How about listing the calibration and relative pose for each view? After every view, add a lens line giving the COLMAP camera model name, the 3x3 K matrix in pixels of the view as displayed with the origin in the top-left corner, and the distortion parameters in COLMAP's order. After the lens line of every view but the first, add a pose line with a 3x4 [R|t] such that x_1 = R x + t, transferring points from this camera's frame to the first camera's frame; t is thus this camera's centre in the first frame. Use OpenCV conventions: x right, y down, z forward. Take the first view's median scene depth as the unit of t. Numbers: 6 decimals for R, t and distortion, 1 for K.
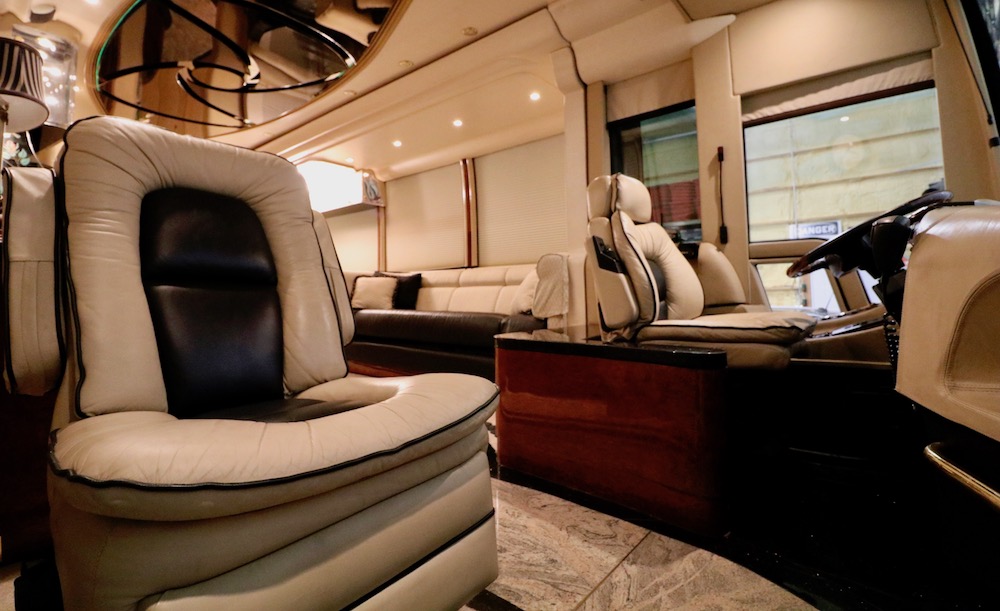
lens RADIAL K [[458.8, 0, 498.6], [0, 458.8, 264.4], [0, 0, 1]] dist [-0.017273, -0.000367]
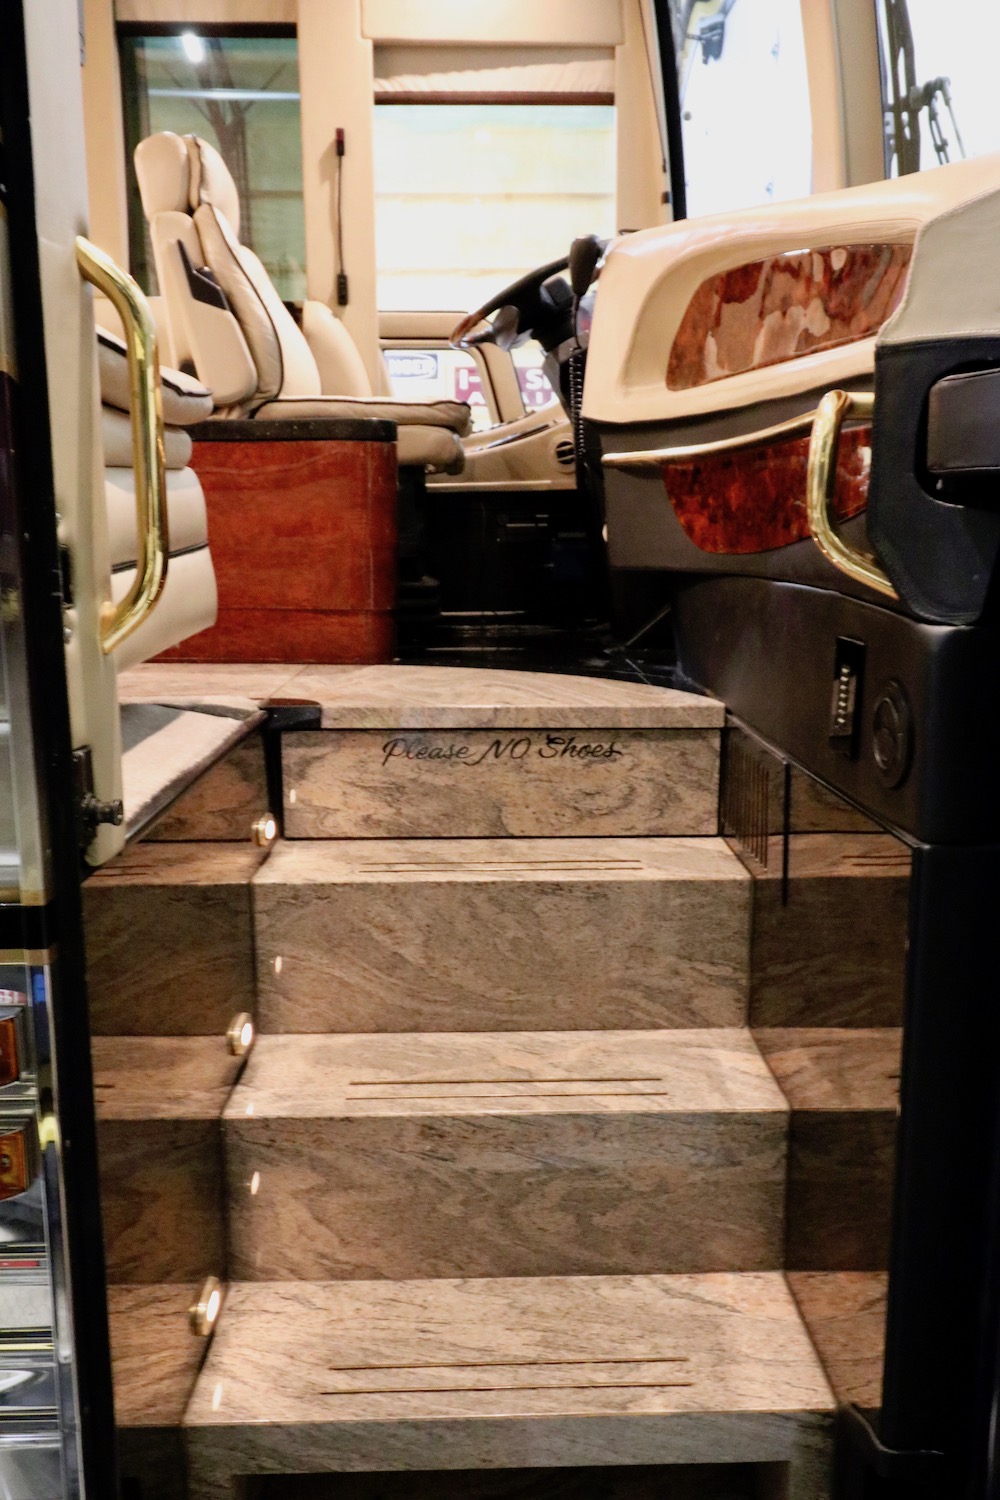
lens RADIAL K [[1192.7, 0, 500.0], [0, 1192.7, 750.0], [0, 0, 1]] dist [-0.001164, -0.004575]
pose [[0.750746, -0.102029, 0.652665, -0.466119], [-0.051266, 0.976022, 0.211548, 0.196612], [-0.658599, -0.192278, 0.727514, -0.417270]]
